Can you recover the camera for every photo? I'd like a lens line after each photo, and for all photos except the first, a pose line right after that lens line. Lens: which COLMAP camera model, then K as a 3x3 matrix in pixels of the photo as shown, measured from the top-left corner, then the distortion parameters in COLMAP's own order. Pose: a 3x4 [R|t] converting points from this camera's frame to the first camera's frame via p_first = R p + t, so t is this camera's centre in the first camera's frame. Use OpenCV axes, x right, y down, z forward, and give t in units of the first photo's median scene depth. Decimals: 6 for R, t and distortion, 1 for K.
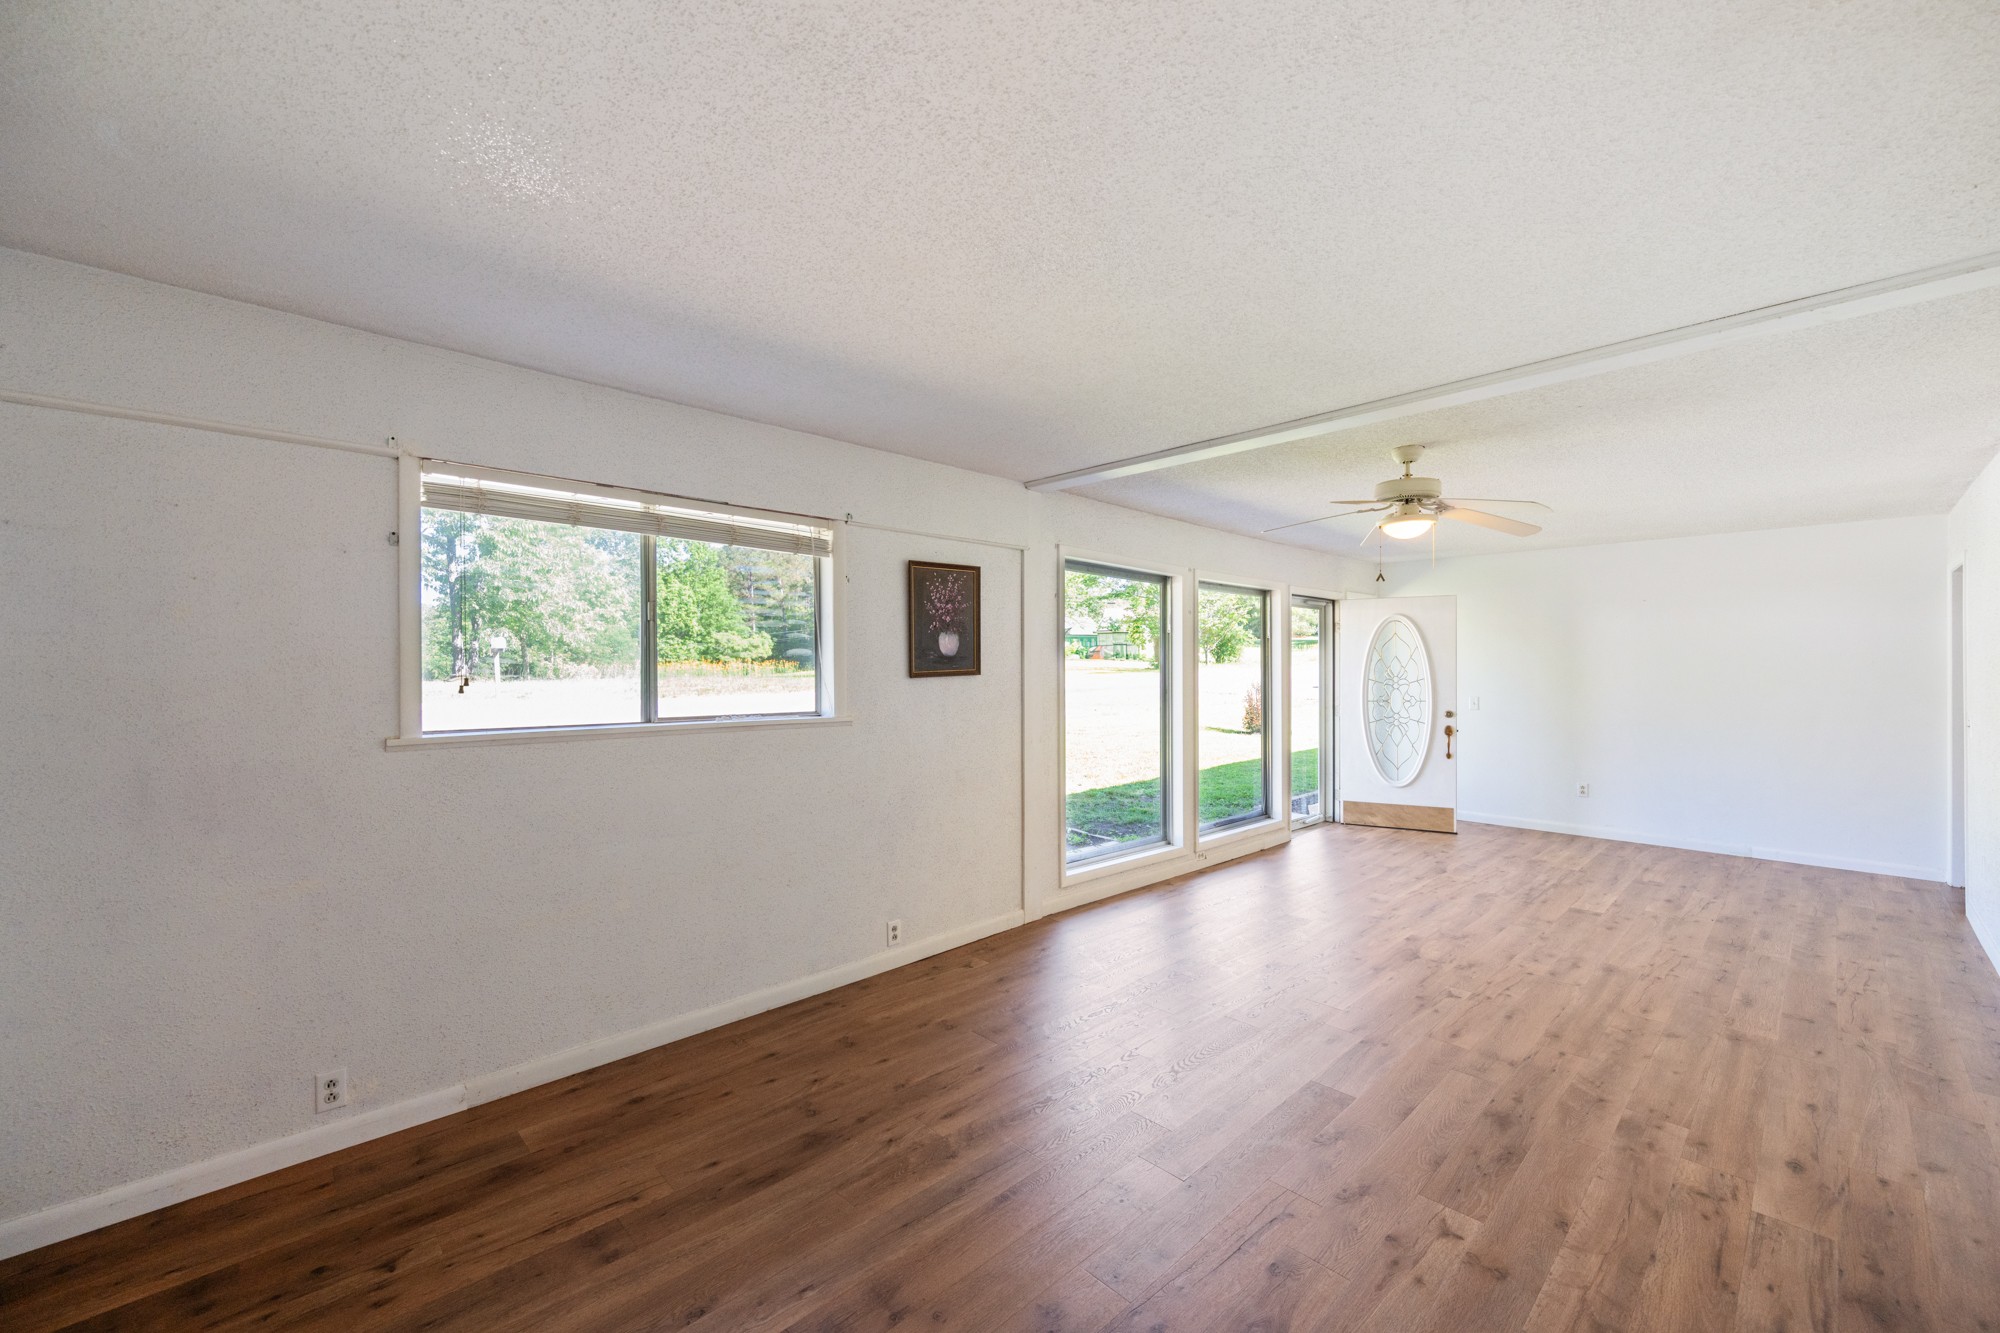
lens RADIAL K [[794.4, 0, 1003.1], [0, 794.4, 661.8], [0, 0, 1]] dist [0.001448, -0.000214]
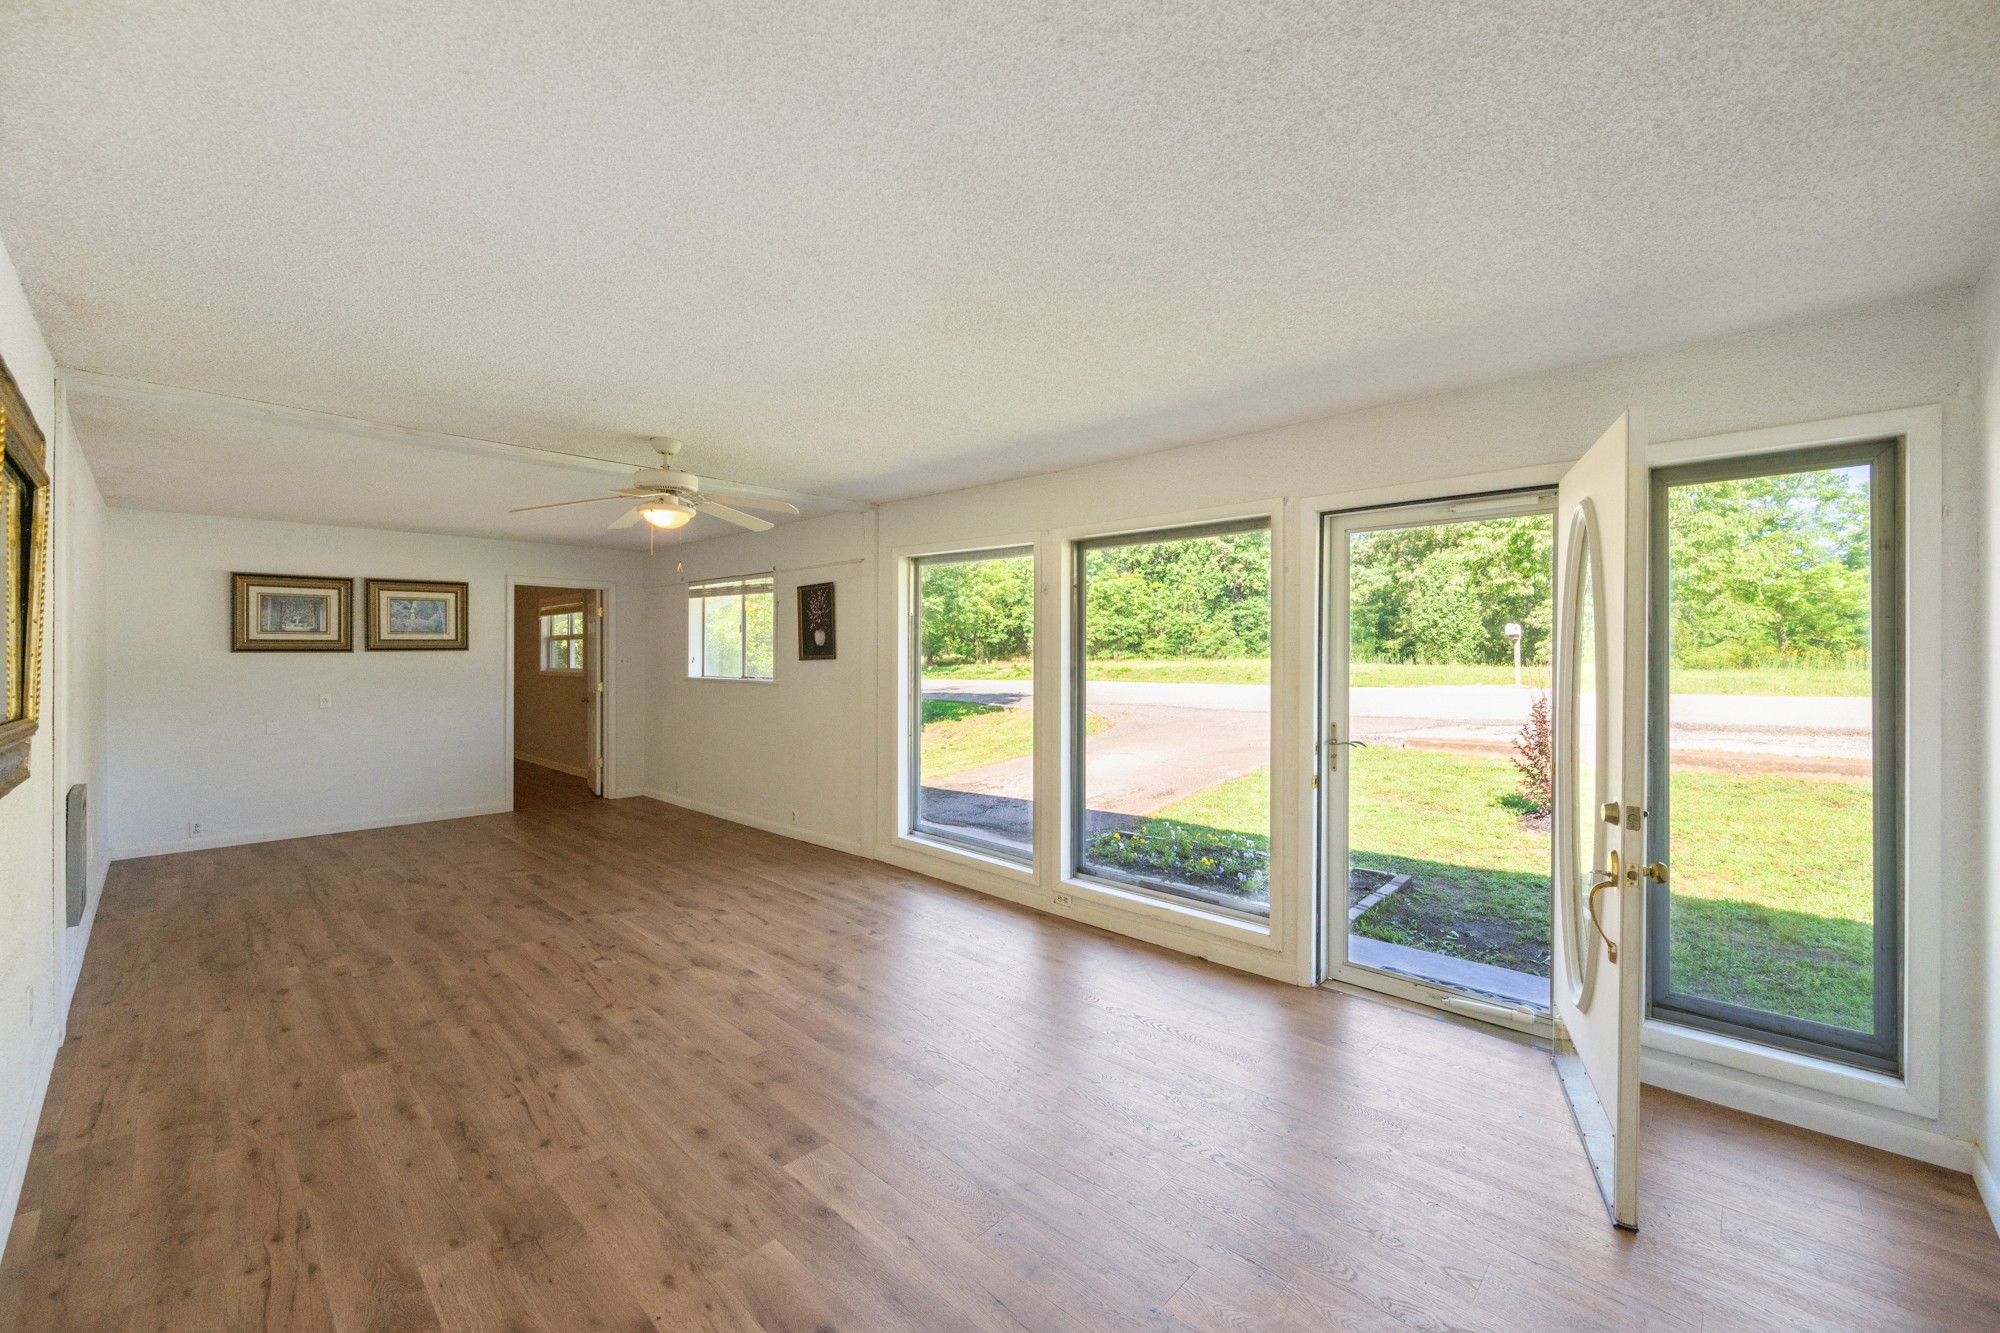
lens RADIAL K [[794.4, 0, 1003.1], [0, 794.4, 661.8], [0, 0, 1]] dist [0.001448, -0.000214]
pose [[0.044184, 0.010780, -0.998965, 1.741439], [0.011269, 0.999873, 0.011289, 0.010480], [0.998960, -0.011756, 0.044057, 1.571551]]
